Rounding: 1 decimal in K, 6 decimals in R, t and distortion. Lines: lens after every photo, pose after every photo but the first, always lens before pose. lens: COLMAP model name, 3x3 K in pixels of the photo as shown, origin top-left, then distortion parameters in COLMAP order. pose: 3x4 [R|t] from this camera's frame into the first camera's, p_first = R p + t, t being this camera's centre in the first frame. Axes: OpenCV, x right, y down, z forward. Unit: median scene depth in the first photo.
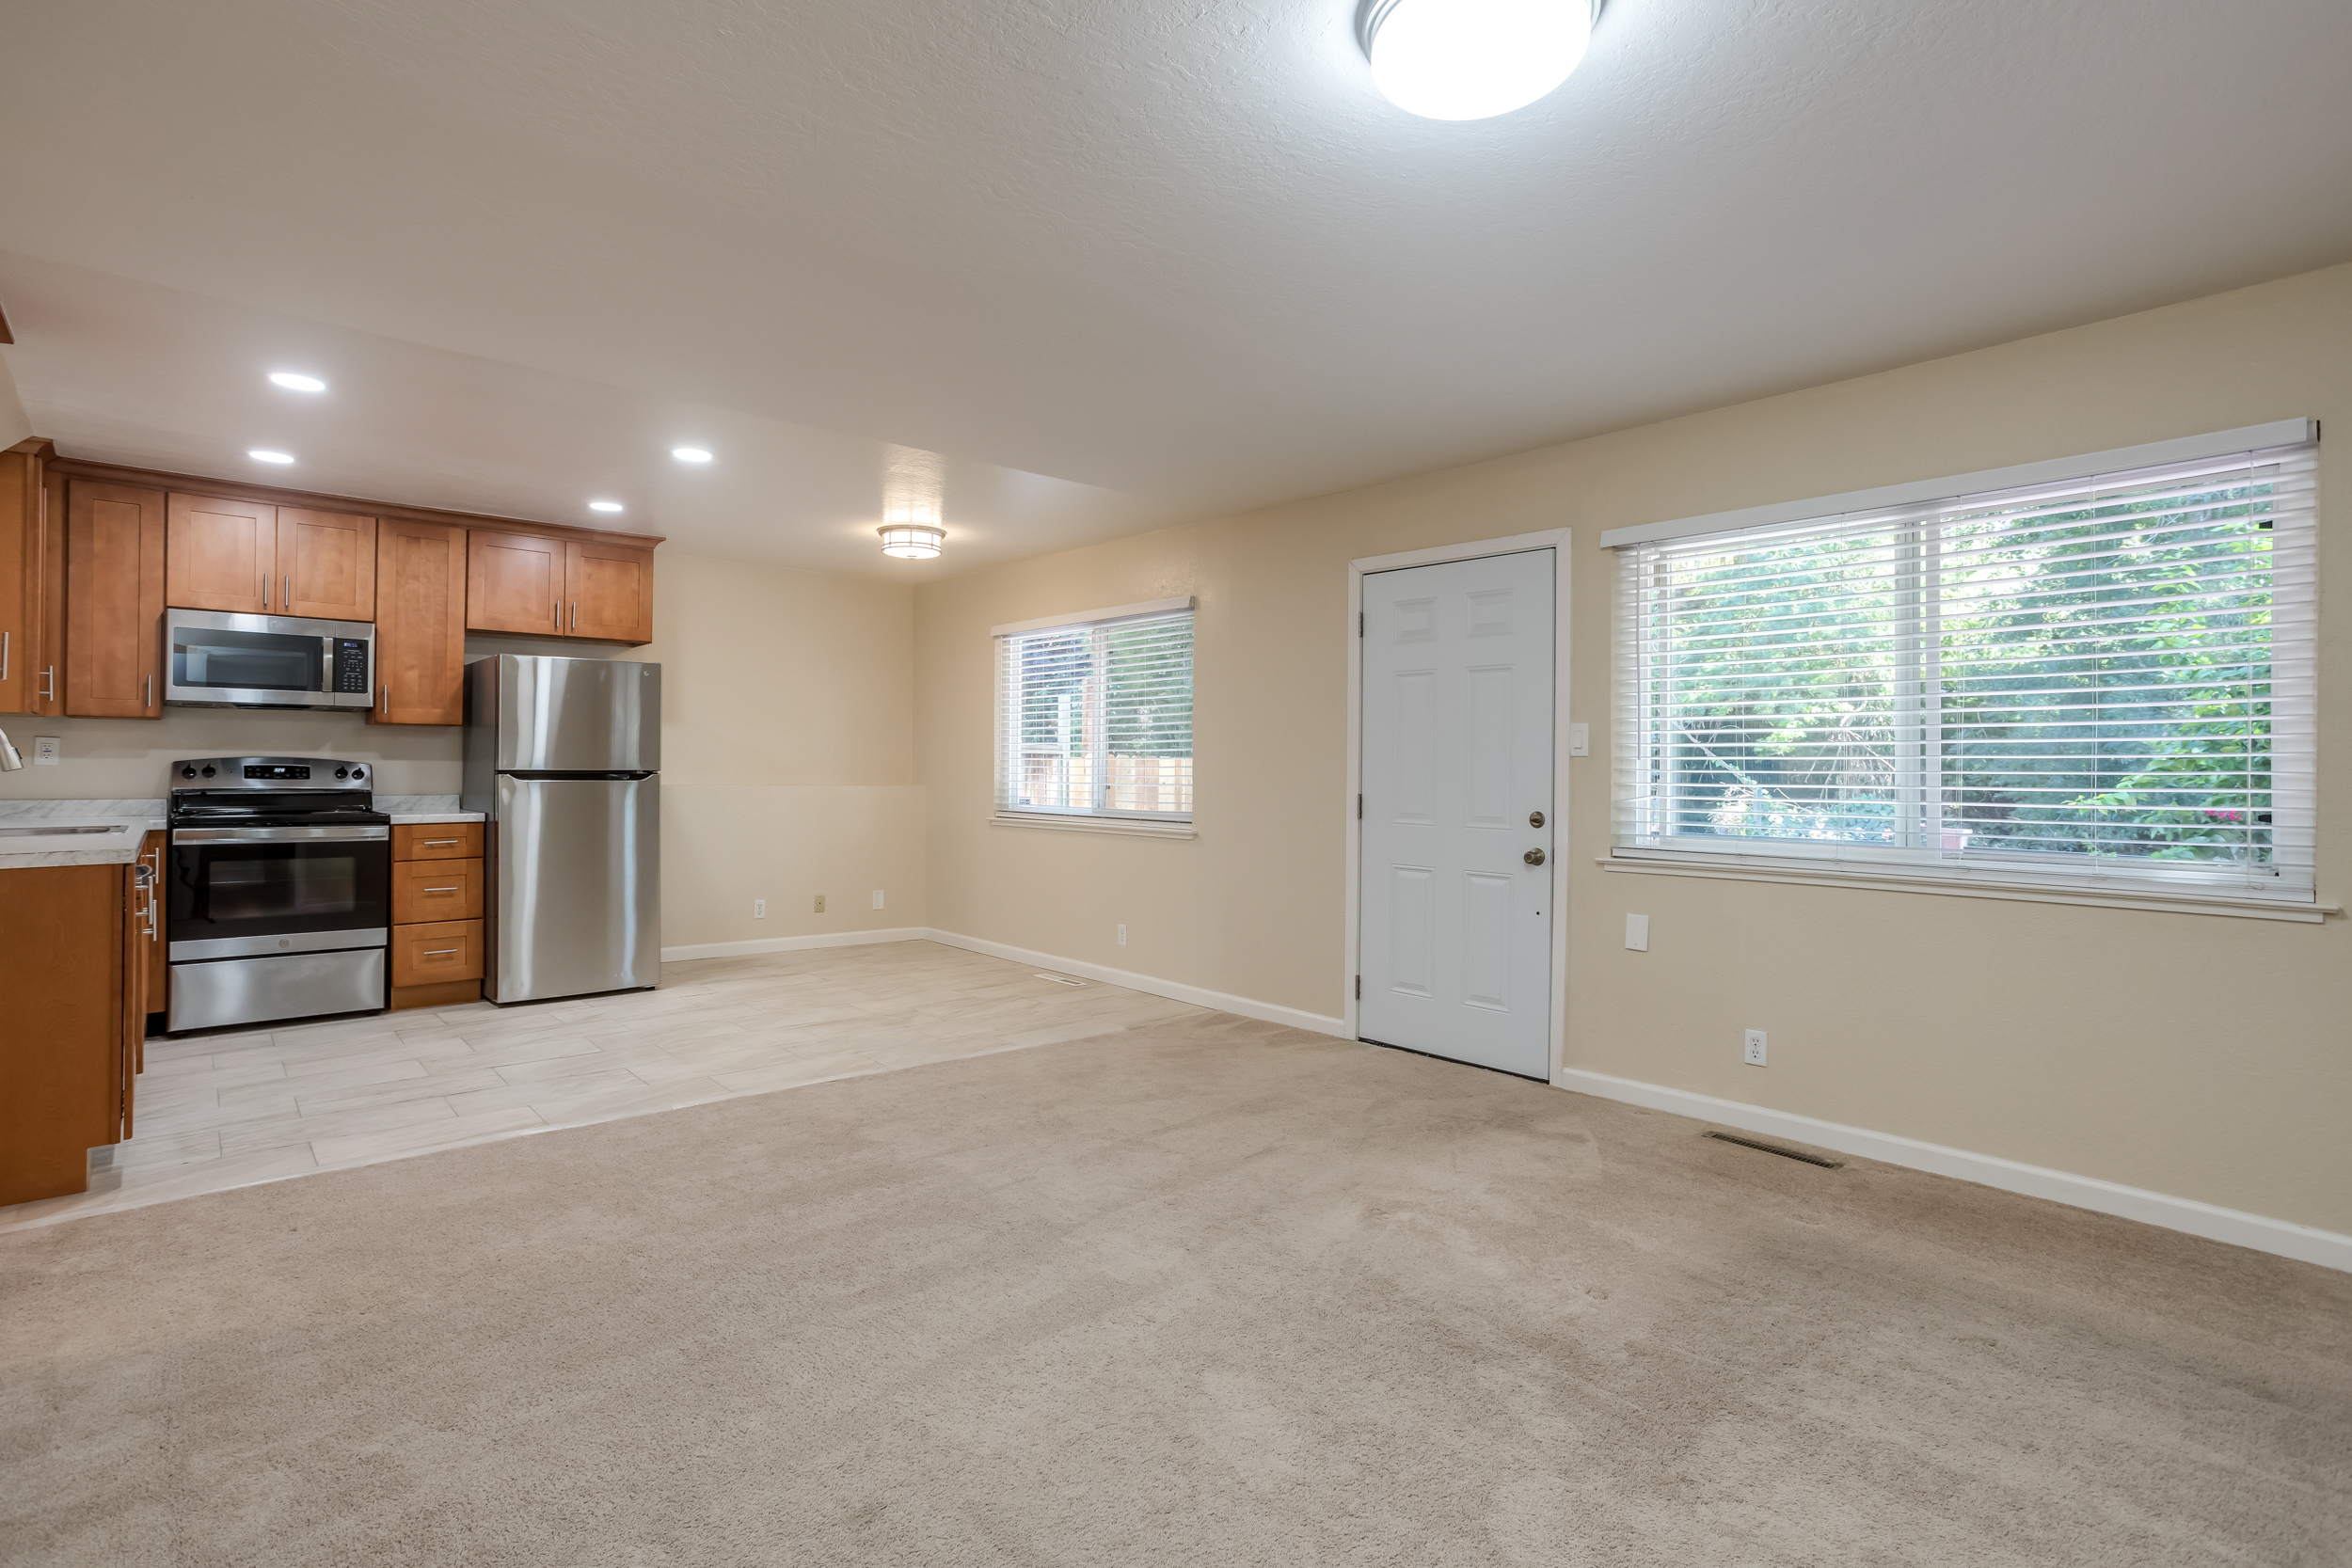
lens RADIAL K [[1145.3, 0, 1157.8], [0, 1145.3, 761.0], [0, 0, 1]] dist [-0.047811, 0.029477]
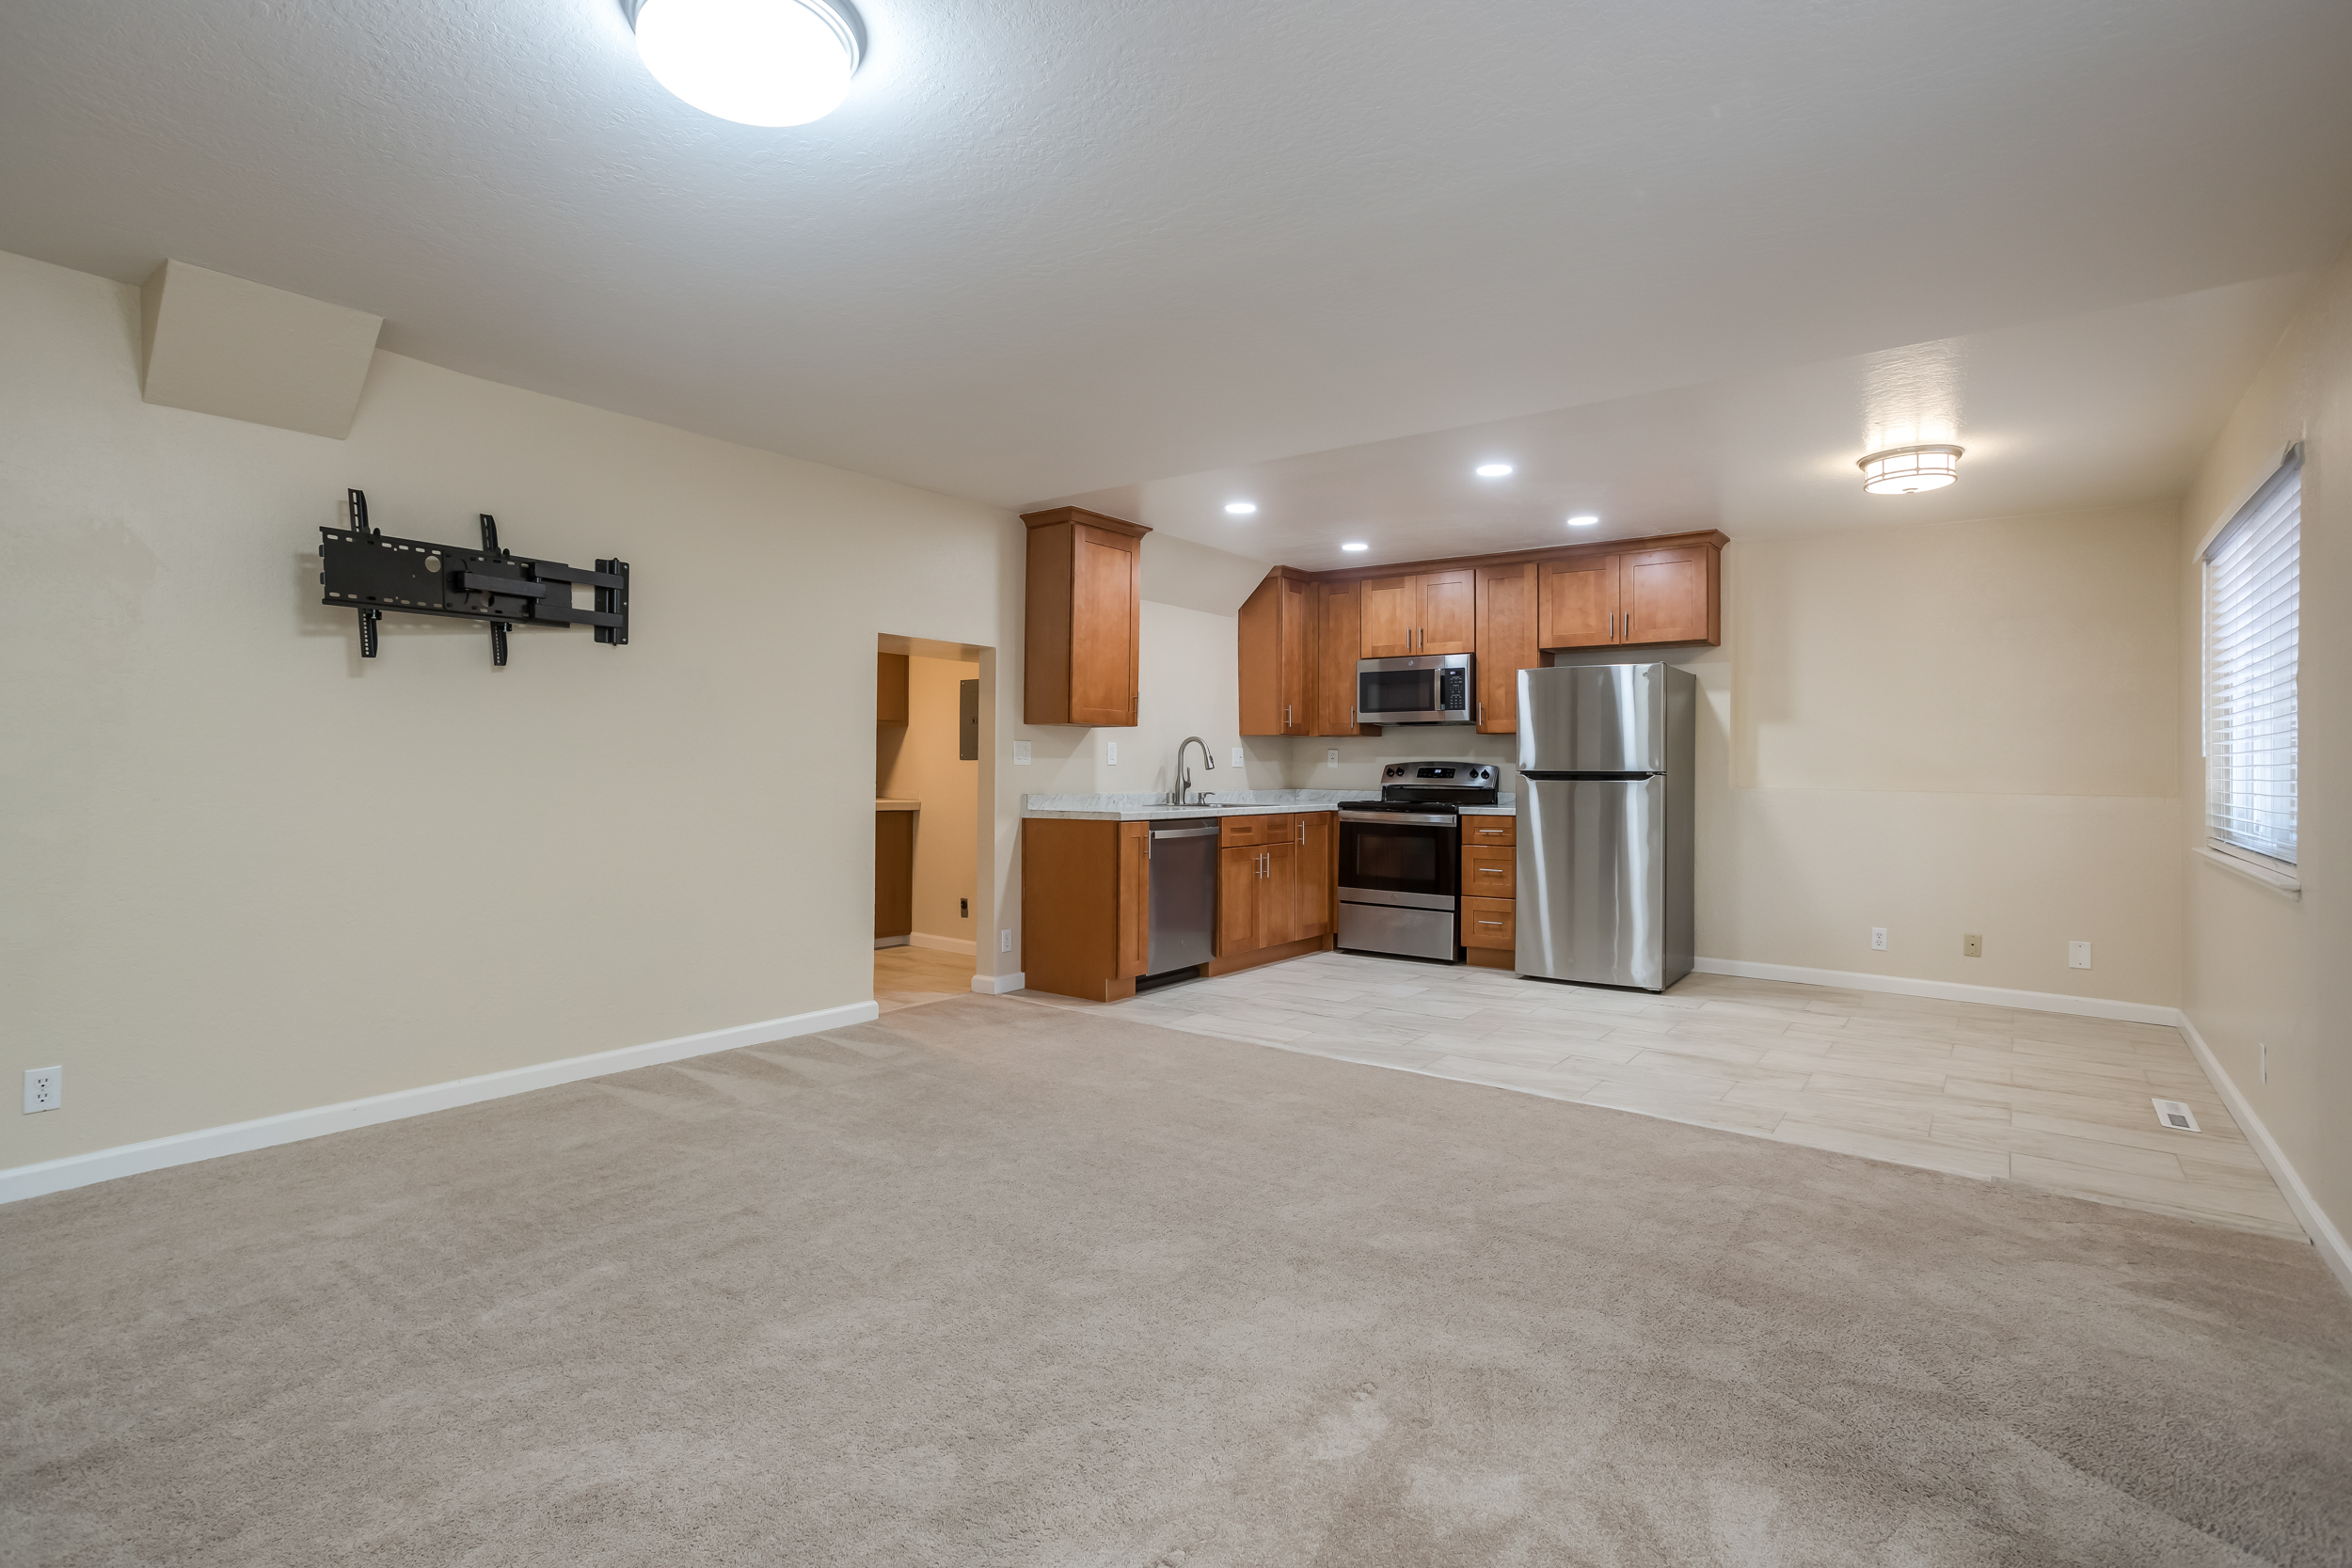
lens RADIAL K [[1135.9, 0, 1125.3], [0, 1135.9, 757.1], [0, 0, 1]] dist [-0.064288, 0.044795]
pose [[0.186452, -0.012034, -0.982390, 0.478386], [-0.000252, 0.999924, -0.012296, 0.008353], [0.982464, 0.002540, 0.186435, 0.402792]]
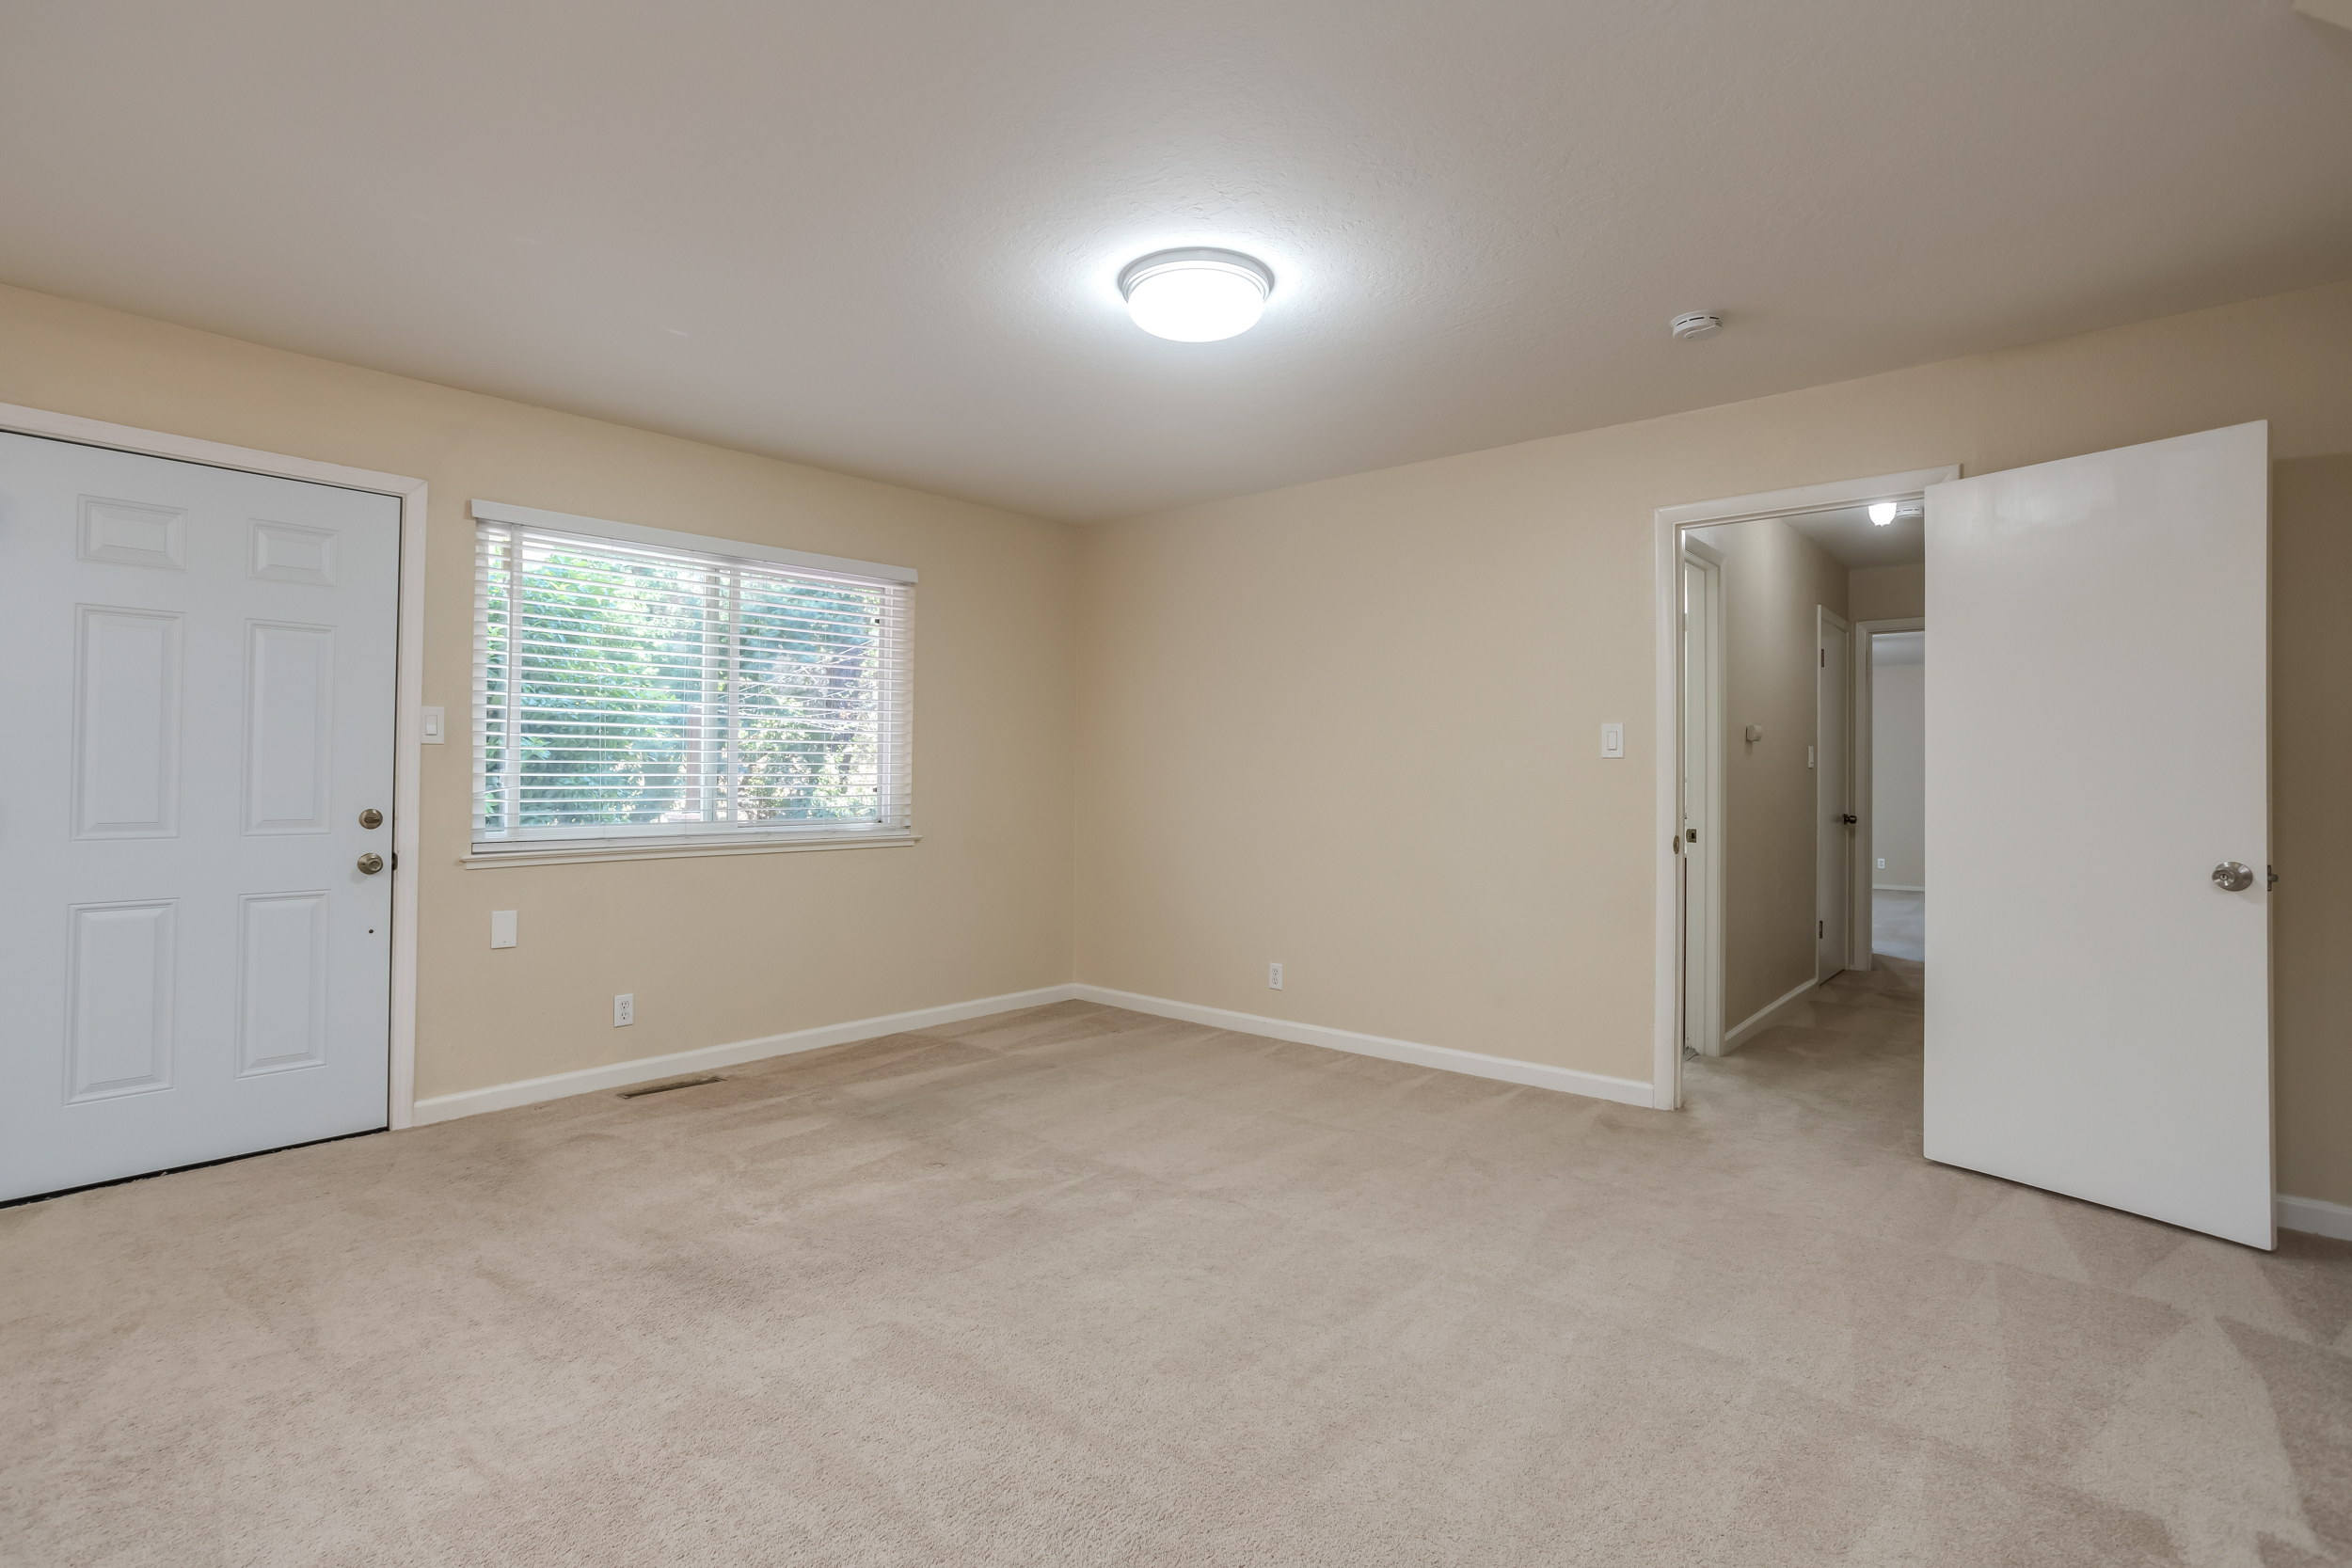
lens RADIAL K [[1145.3, 0, 1157.8], [0, 1145.3, 761.0], [0, 0, 1]] dist [-0.047811, 0.029477]
pose [[-0.127119, -0.002982, 0.991883, -0.468867], [-0.019491, 0.999810, 0.000508, -0.001983], [-0.991696, -0.019268, -0.127153, 0.454578]]
